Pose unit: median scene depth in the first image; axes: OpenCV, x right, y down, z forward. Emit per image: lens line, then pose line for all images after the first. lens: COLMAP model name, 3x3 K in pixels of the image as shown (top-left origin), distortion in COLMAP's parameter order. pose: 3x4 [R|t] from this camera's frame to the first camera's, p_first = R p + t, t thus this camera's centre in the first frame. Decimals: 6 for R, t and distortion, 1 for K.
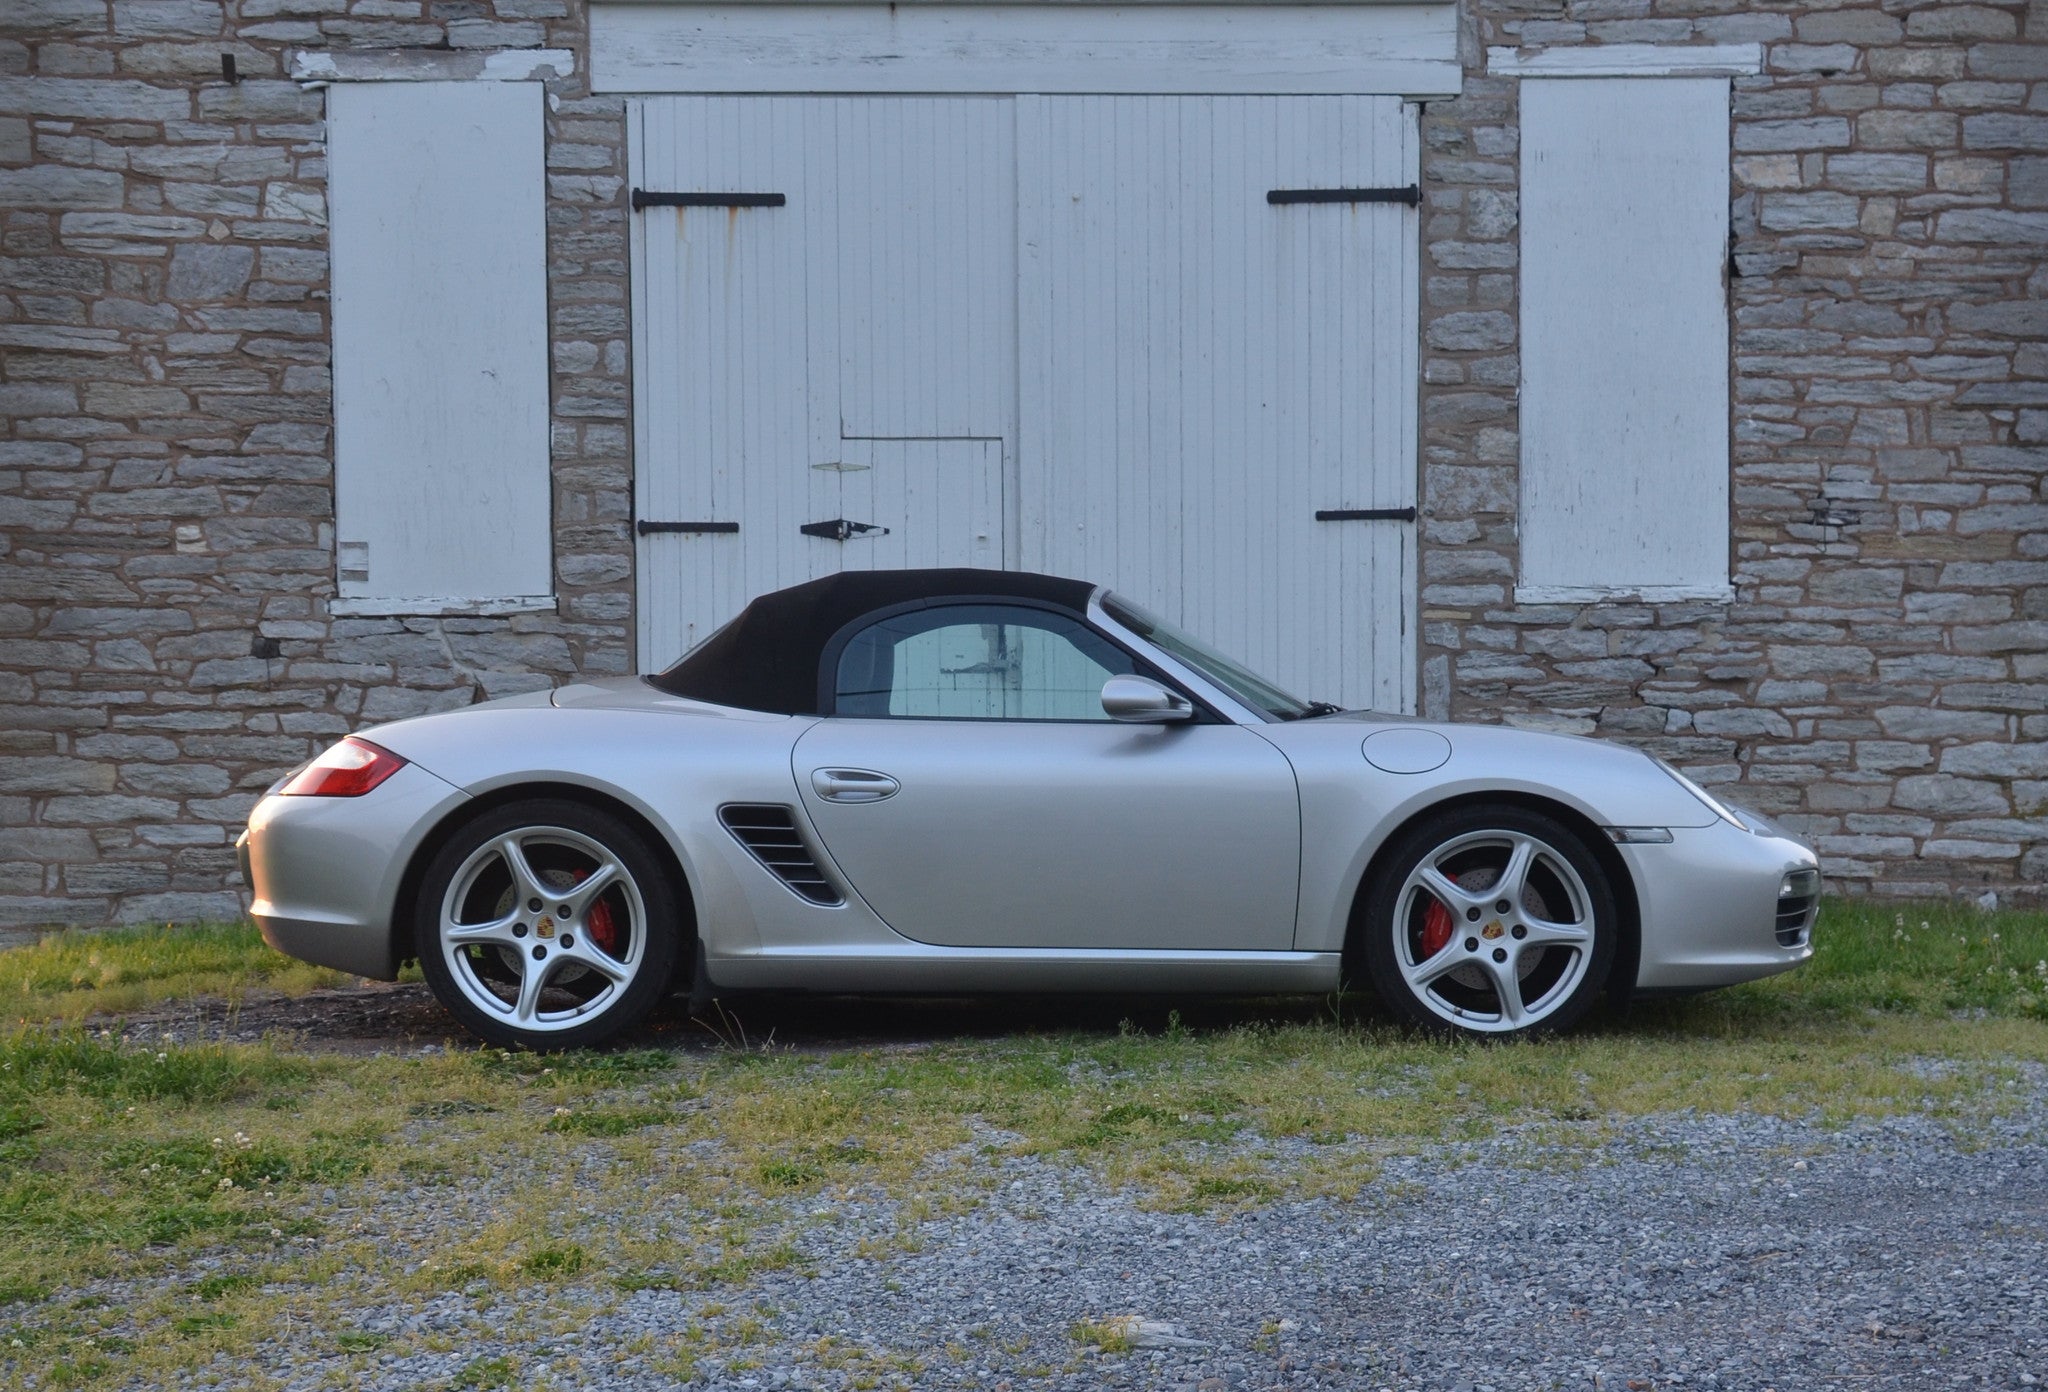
lens RADIAL K [[3252.4, 0, 1141.8], [0, 3252.4, 974.1], [0, 0, 1]] dist [0.002467, 0.229794]
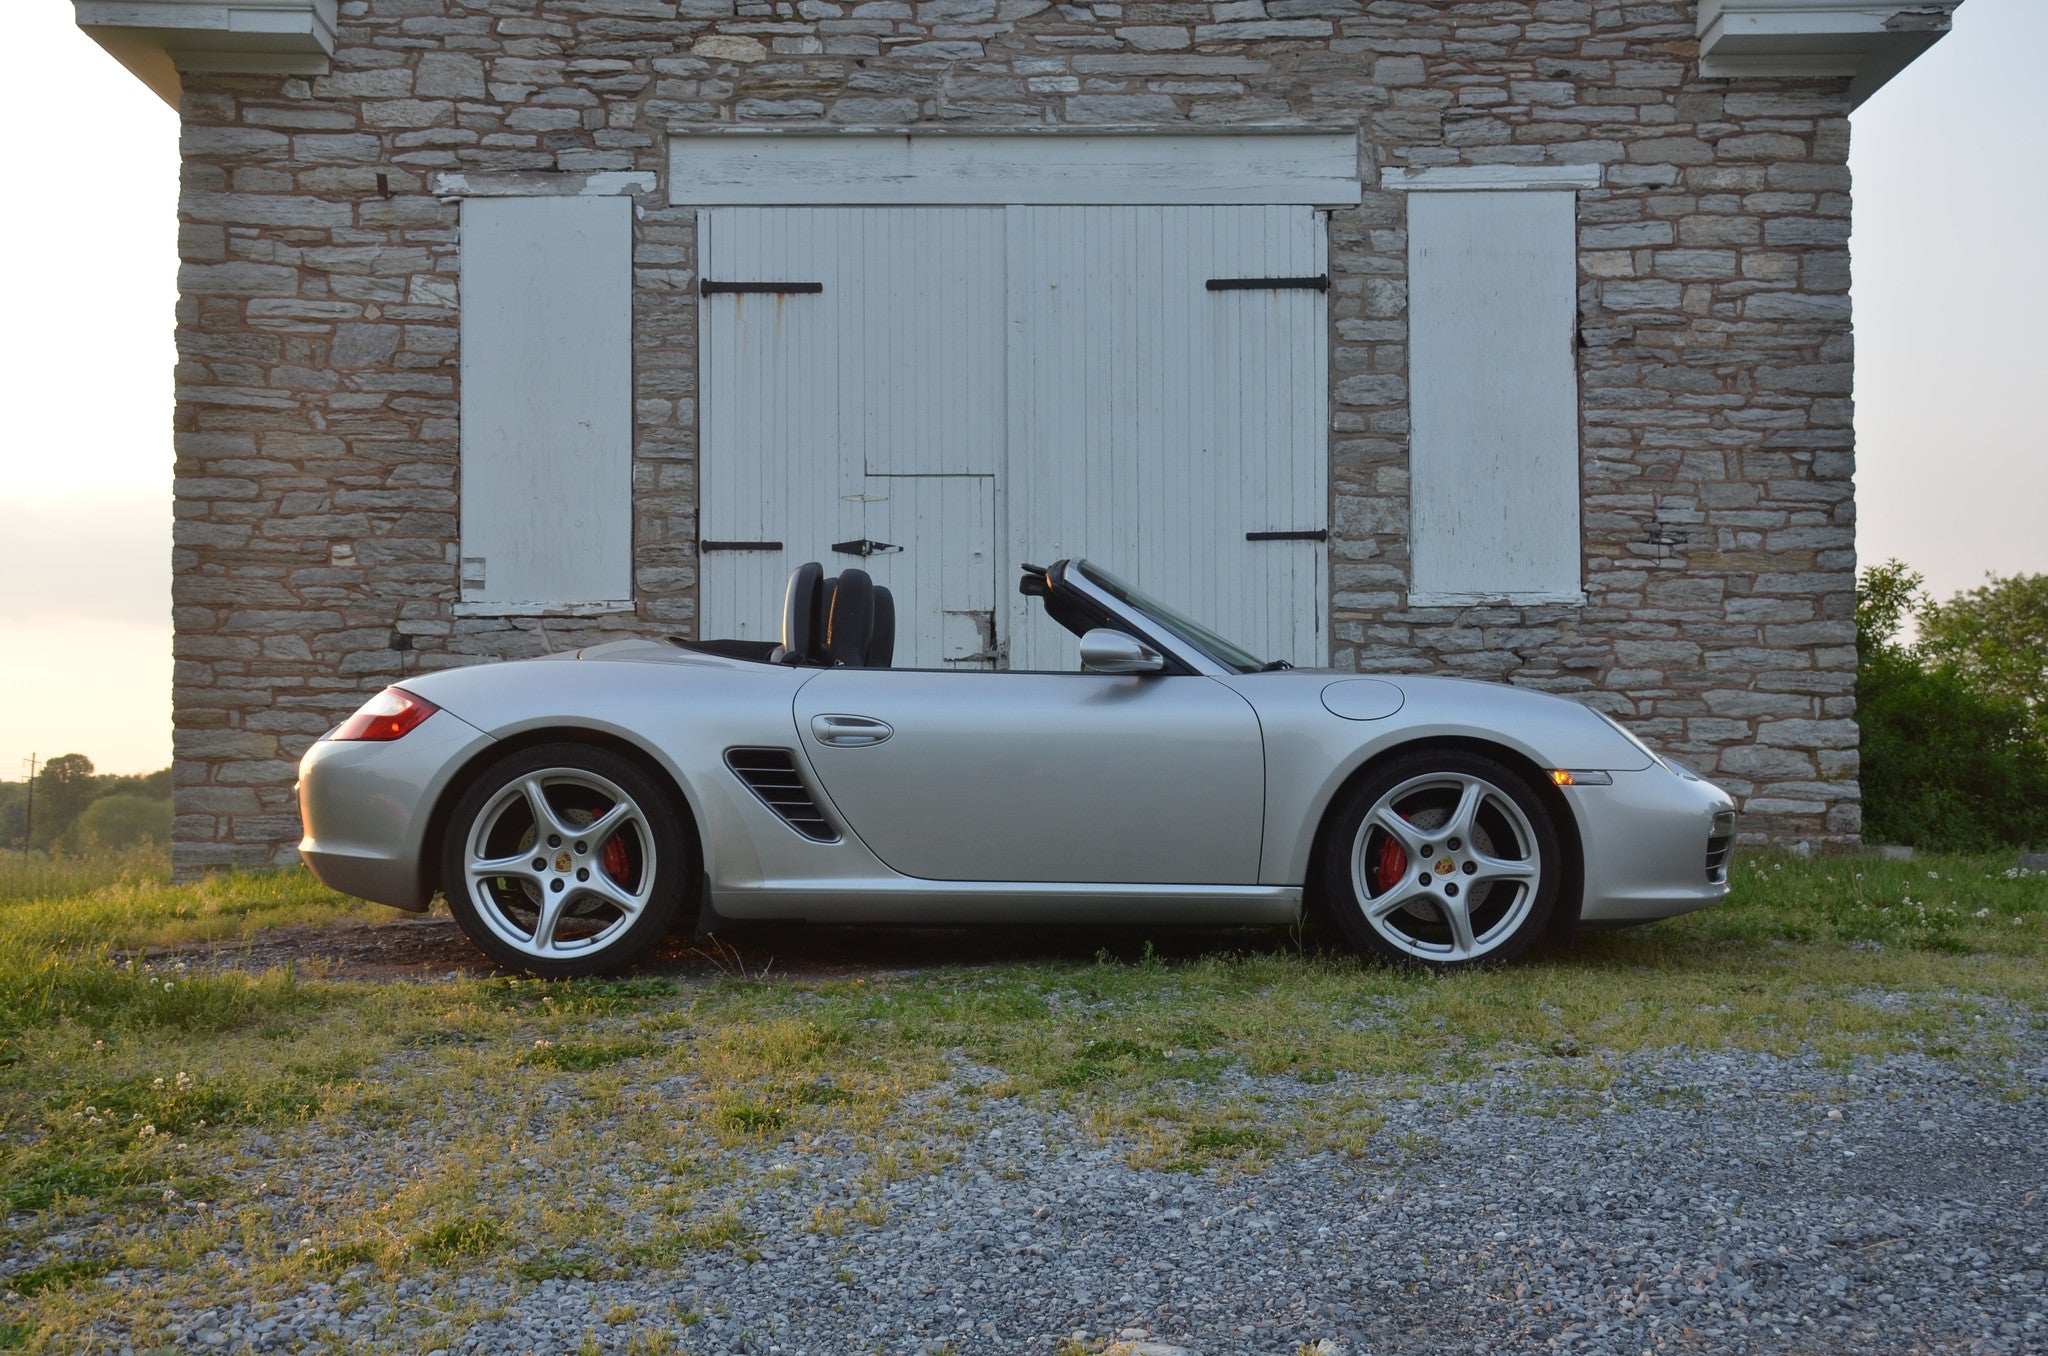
lens RADIAL K [[2119.8, 0, 1050.3], [0, 2119.8, 729.0], [0, 0, 1]] dist [0.004512, 0.226287]
pose [[0.999816, 0.000467, -0.019174, -0.008694], [-0.002067, 0.996505, -0.083506, 0.000117], [0.019068, 0.083530, 0.996323, 0.300355]]
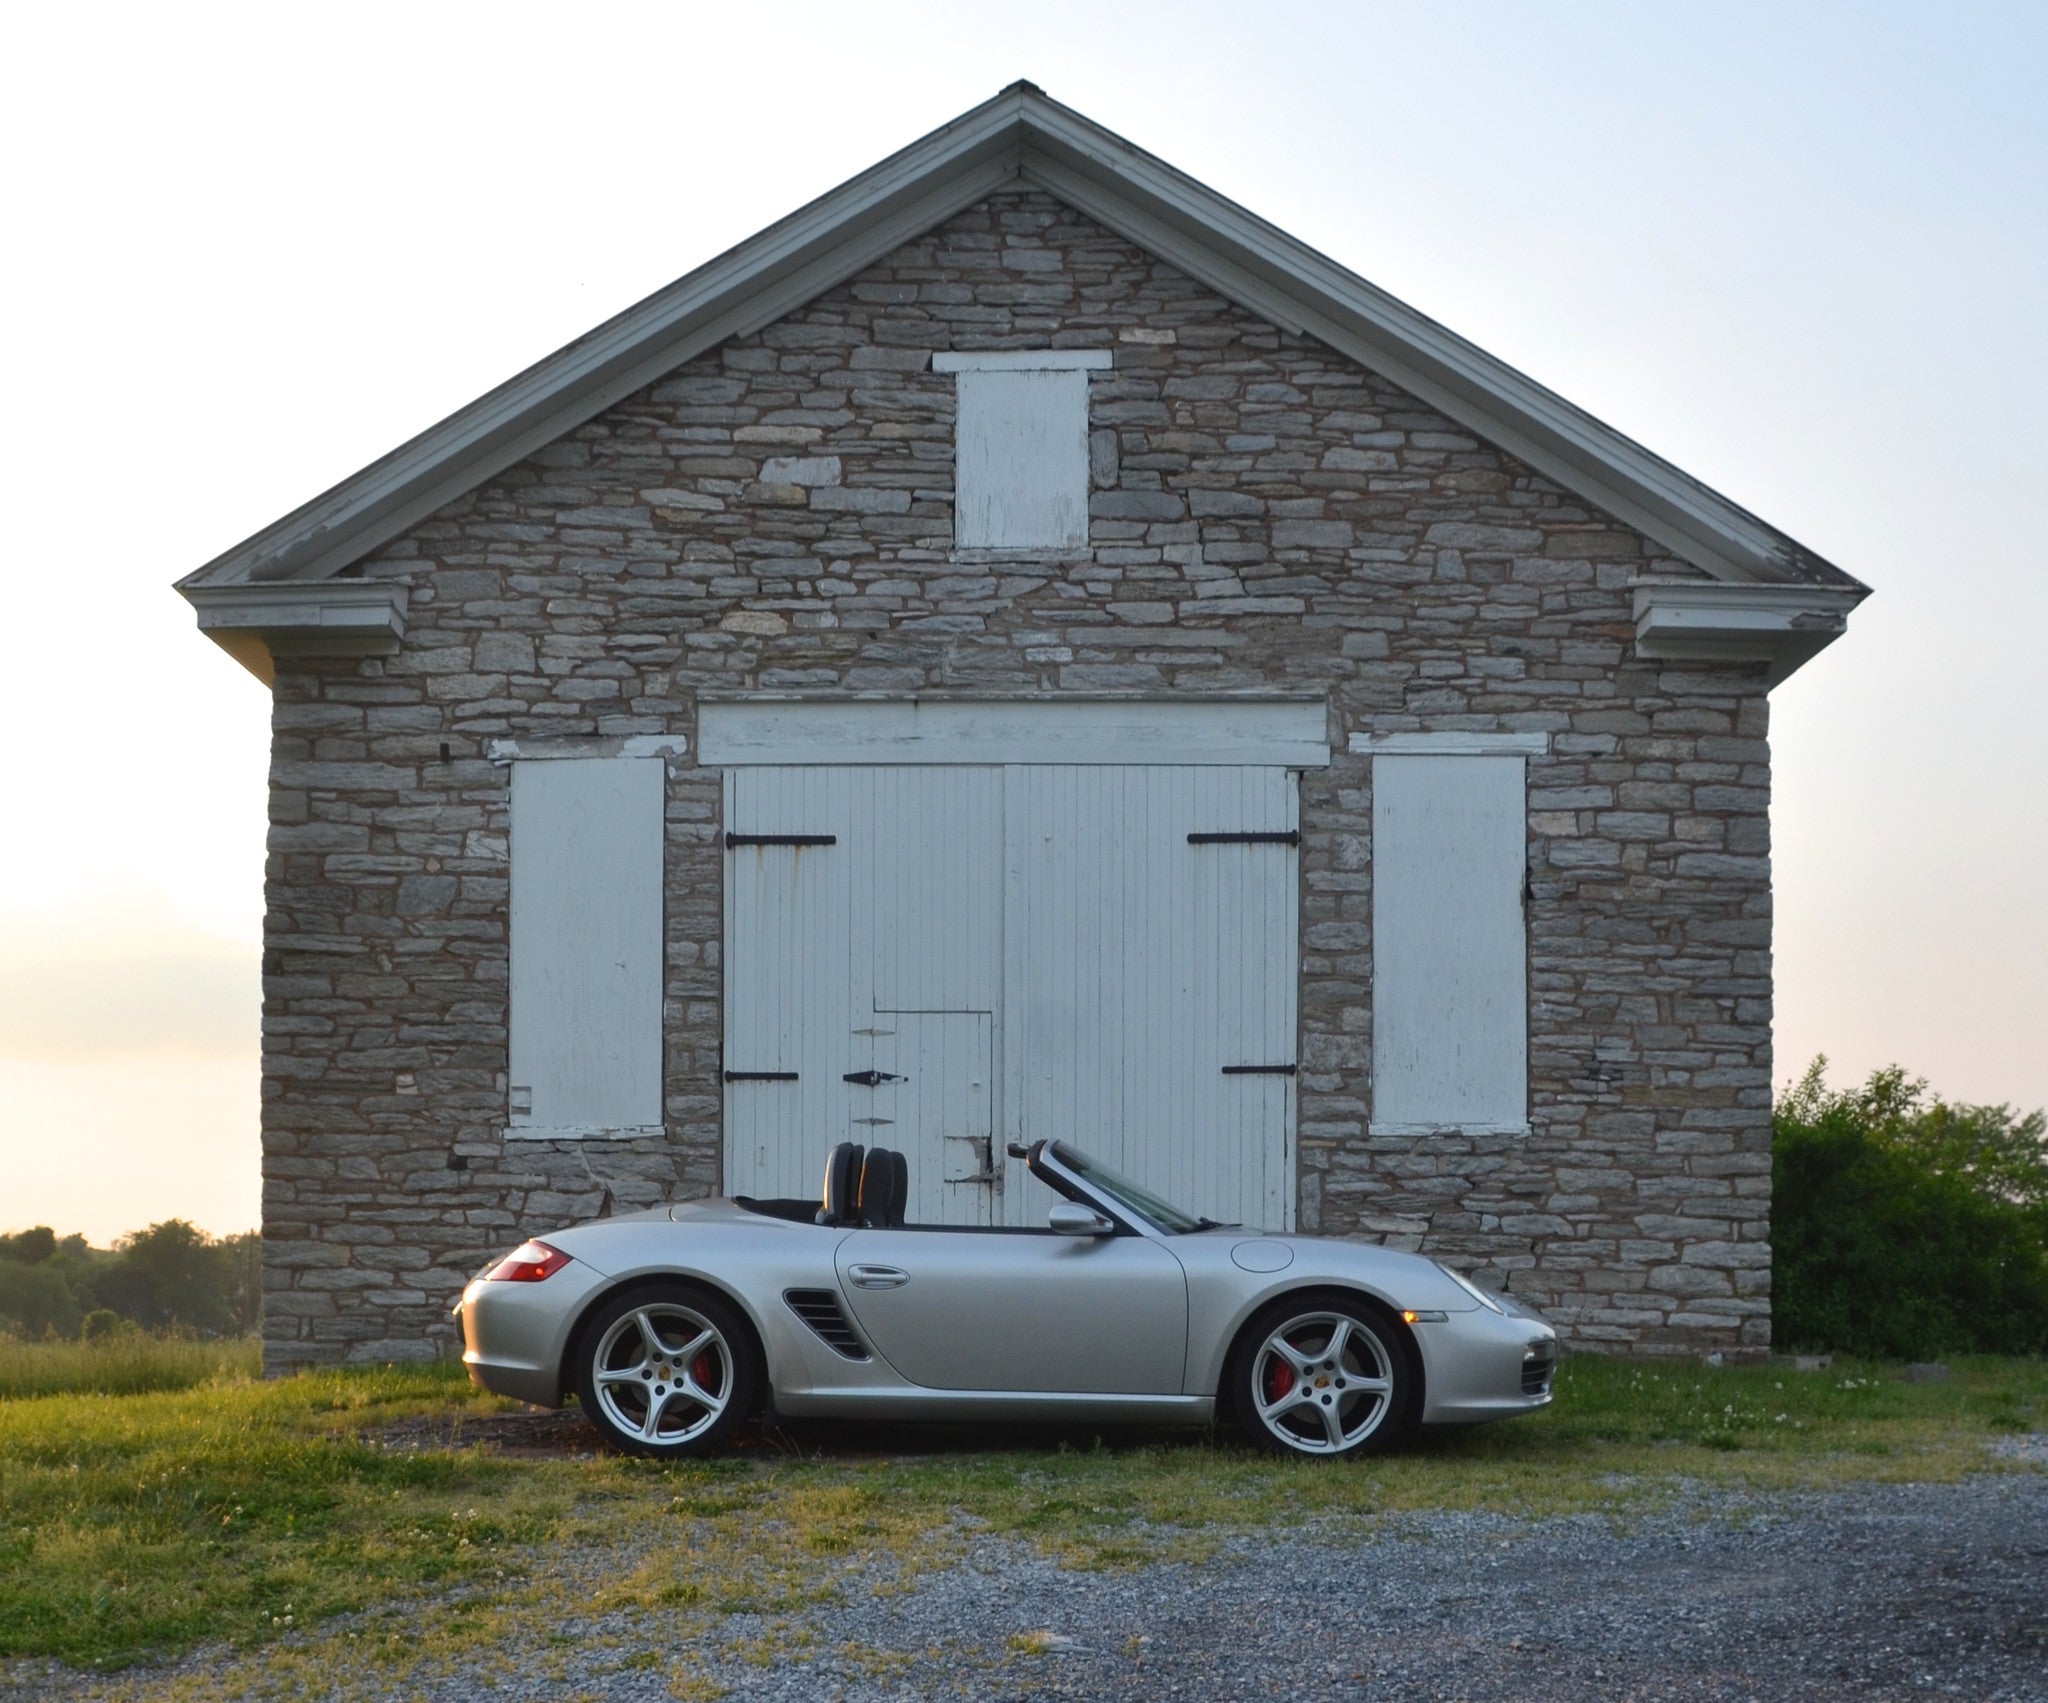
lens RADIAL K [[2736.7, 0, 1009.4], [0, 2736.7, 1314.9], [0, 0, 1]] dist [-0.147914, 0.068912]
pose [[0.999051, 0.009841, -0.042430, 0.021517], [-0.011124, 0.999484, -0.030123, -0.005395], [0.042111, 0.030567, 0.998645, -0.208195]]
